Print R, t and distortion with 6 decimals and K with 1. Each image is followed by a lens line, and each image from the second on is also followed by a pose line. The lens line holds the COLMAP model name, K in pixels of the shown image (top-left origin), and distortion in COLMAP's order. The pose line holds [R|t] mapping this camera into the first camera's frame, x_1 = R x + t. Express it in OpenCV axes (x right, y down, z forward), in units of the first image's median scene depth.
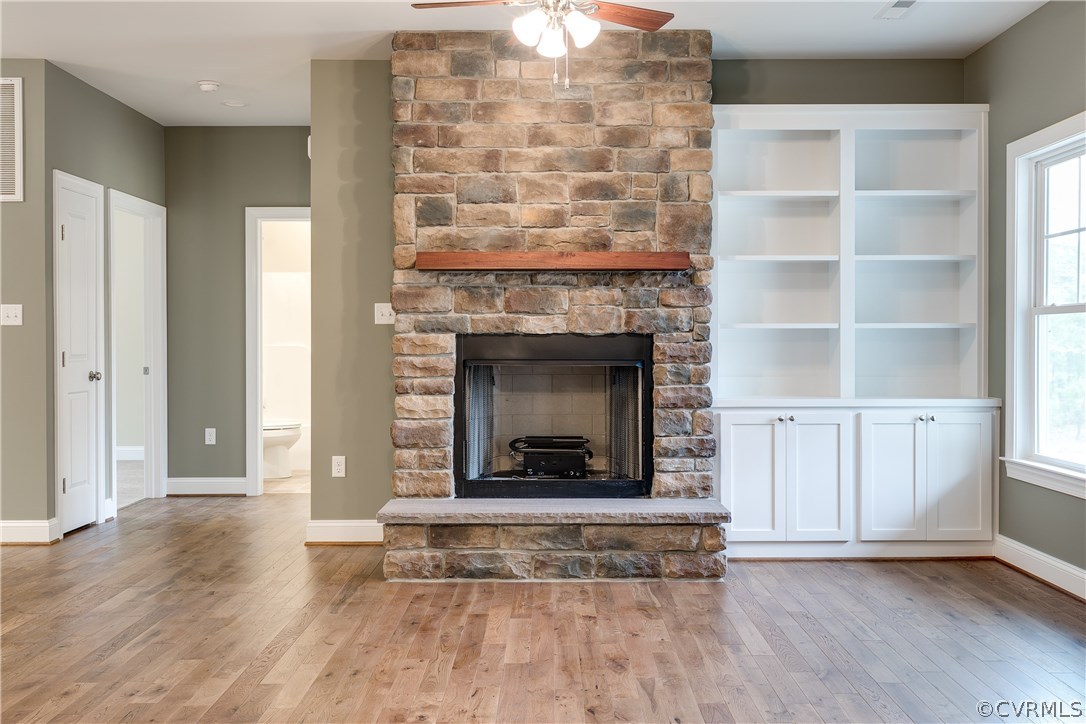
lens RADIAL K [[1066.5, 0, 527.9], [0, 1066.5, 349.4], [0, 0, 1]] dist [0.010543, 0.000000]
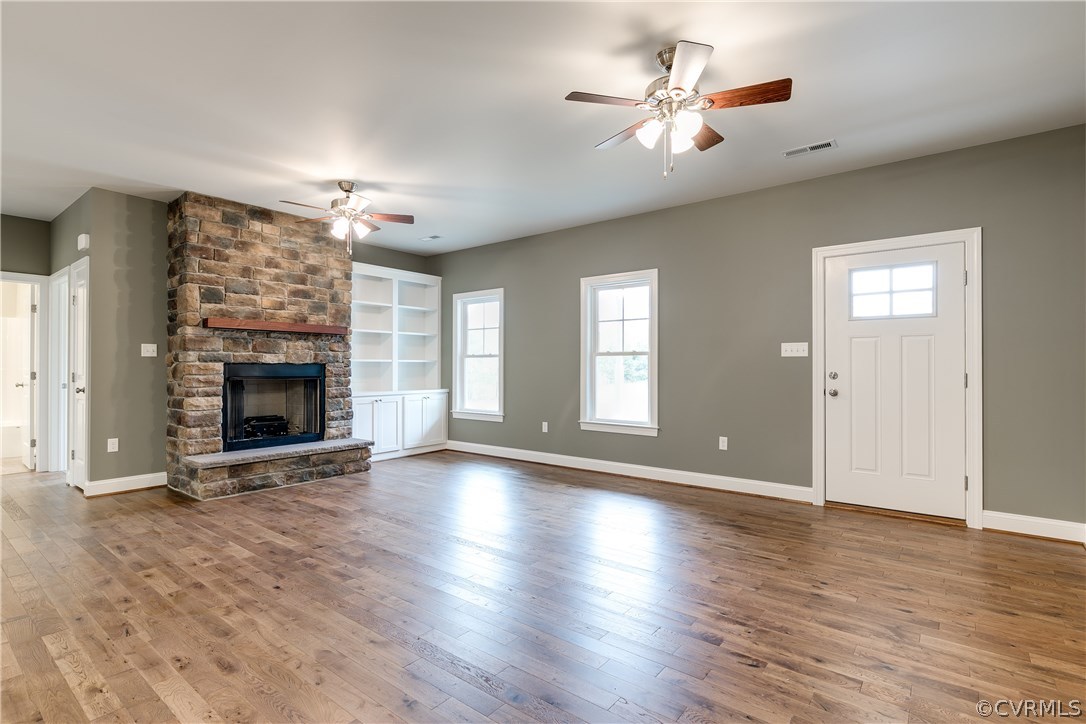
lens RADIAL K [[531.7, 0, 558.2], [0, 531.7, 363.3], [0, 0, 1]] dist [-0.000159, 0.000073]
pose [[0.598145, 0.007482, 0.801353, -0.459390], [0.005995, 0.999887, -0.013811, 0.002353], [-0.801366, 0.013065, 0.598032, -0.010949]]
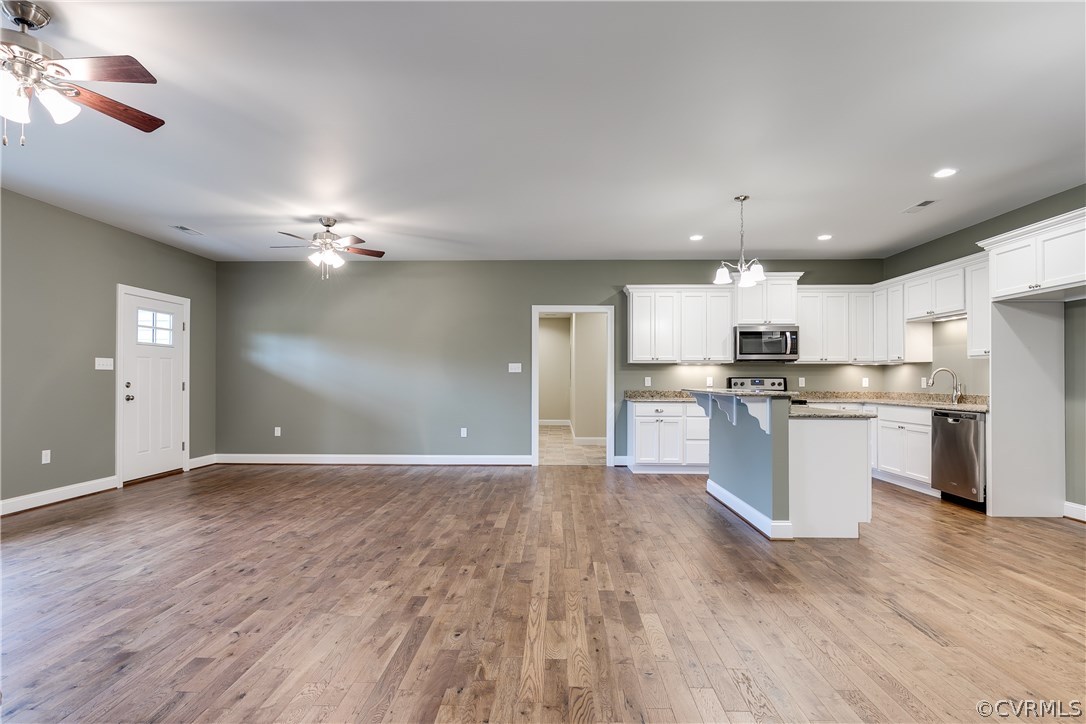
lens RADIAL K [[529.5, 0, 540.6], [0, 529.5, 375.1], [0, 0, 1]] dist [-0.006298, 0.000801]
pose [[-0.999954, -0.000370, 0.009618, -0.394006], [-0.000349, 0.999997, 0.002229, -0.009858], [-0.009618, 0.002225, -0.999951, 1.178836]]
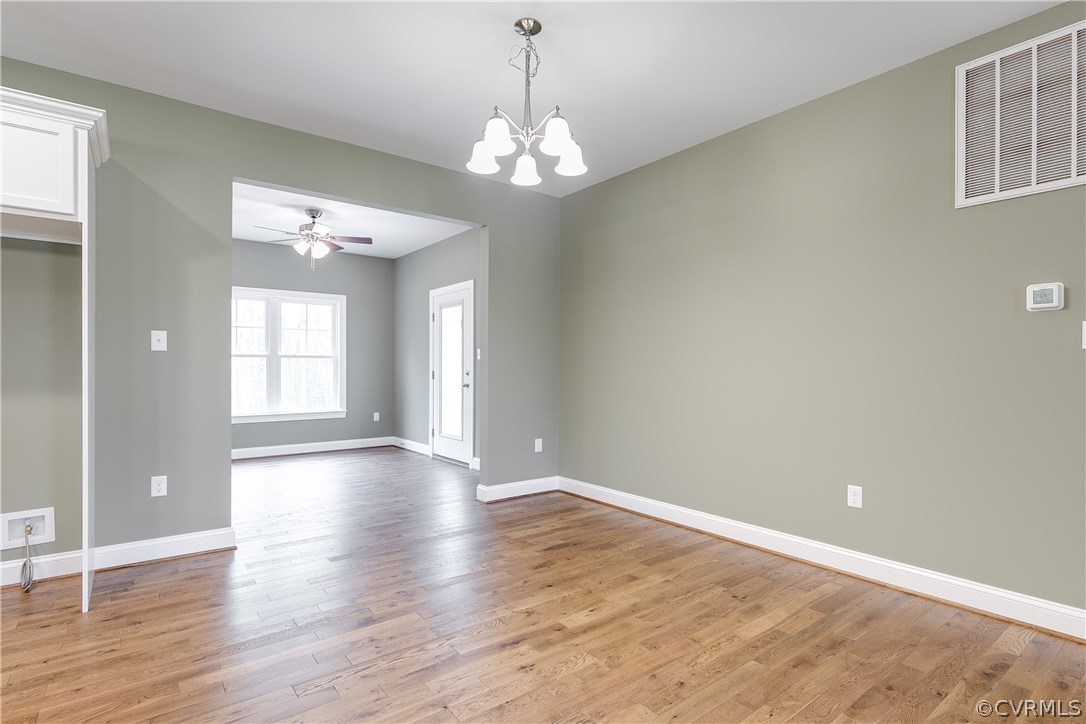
lens RADIAL K [[531.7, 0, 548.6], [0, 531.7, 363.9], [0, 0, 1]] dist [-0.000159, 0.000073]
pose [[0.625780, -0.001794, -0.779998, -0.481856], [-0.012914, 0.999836, -0.012661, -0.002502], [0.779893, 0.017995, 0.625654, 0.523684]]
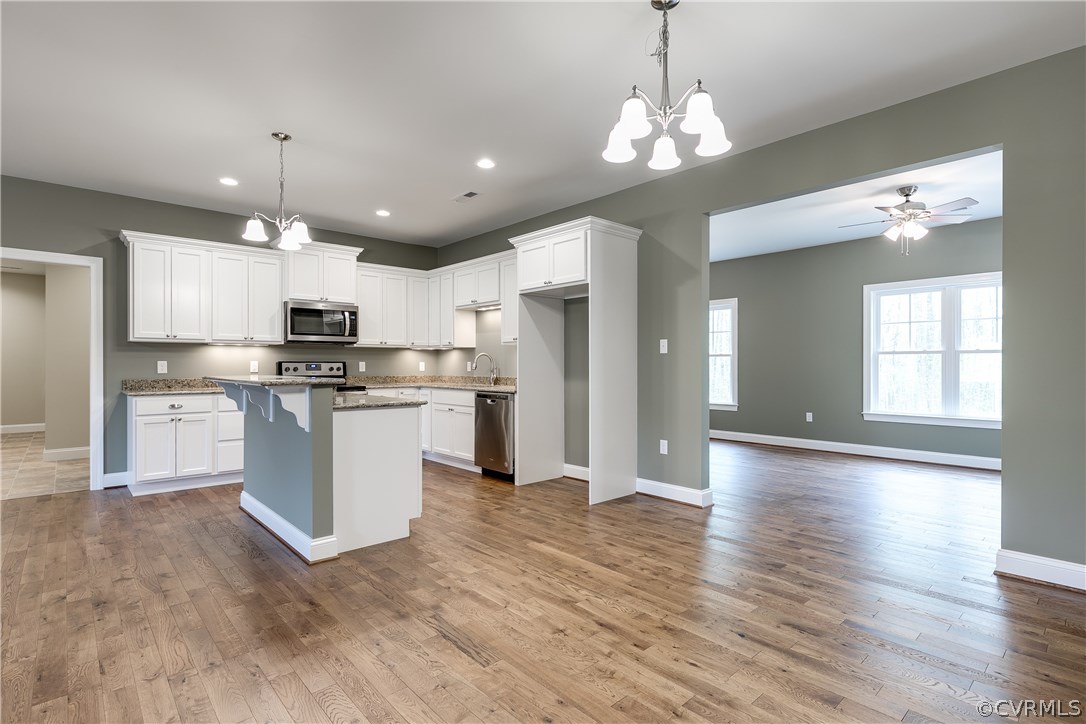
lens RADIAL K [[531.7, 0, 544.5], [0, 531.7, 363.6], [0, 0, 1]] dist [-0.000159, 0.000073]
pose [[-0.726547, 0.001343, -0.687116, -0.487378], [-0.005070, 0.999960, 0.007316, -0.008021], [0.687098, 0.008799, -0.726511, 1.051470]]
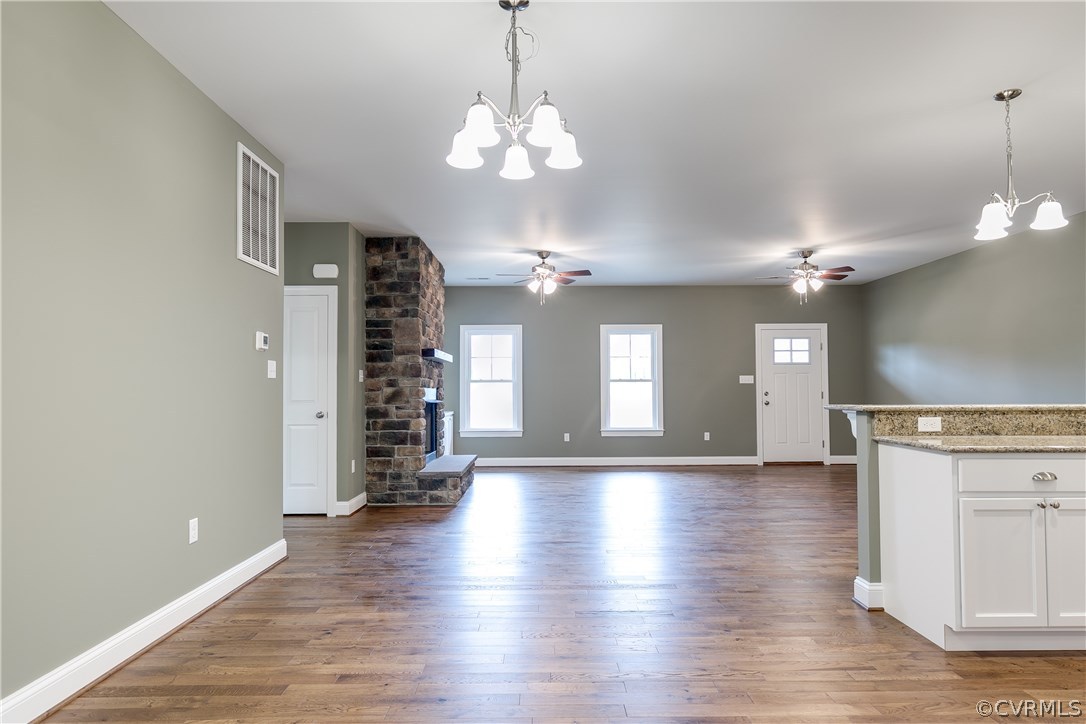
lens RADIAL K [[653.1, 0, 575.6], [0, 653.1, 369.0], [0, 0, 1]] dist [0.006954, -0.001912]
pose [[-0.063716, 0.033187, 0.997416, -1.359296], [0.015175, 0.999364, -0.032282, -0.006056], [-0.997853, 0.013079, -0.064179, 0.788096]]
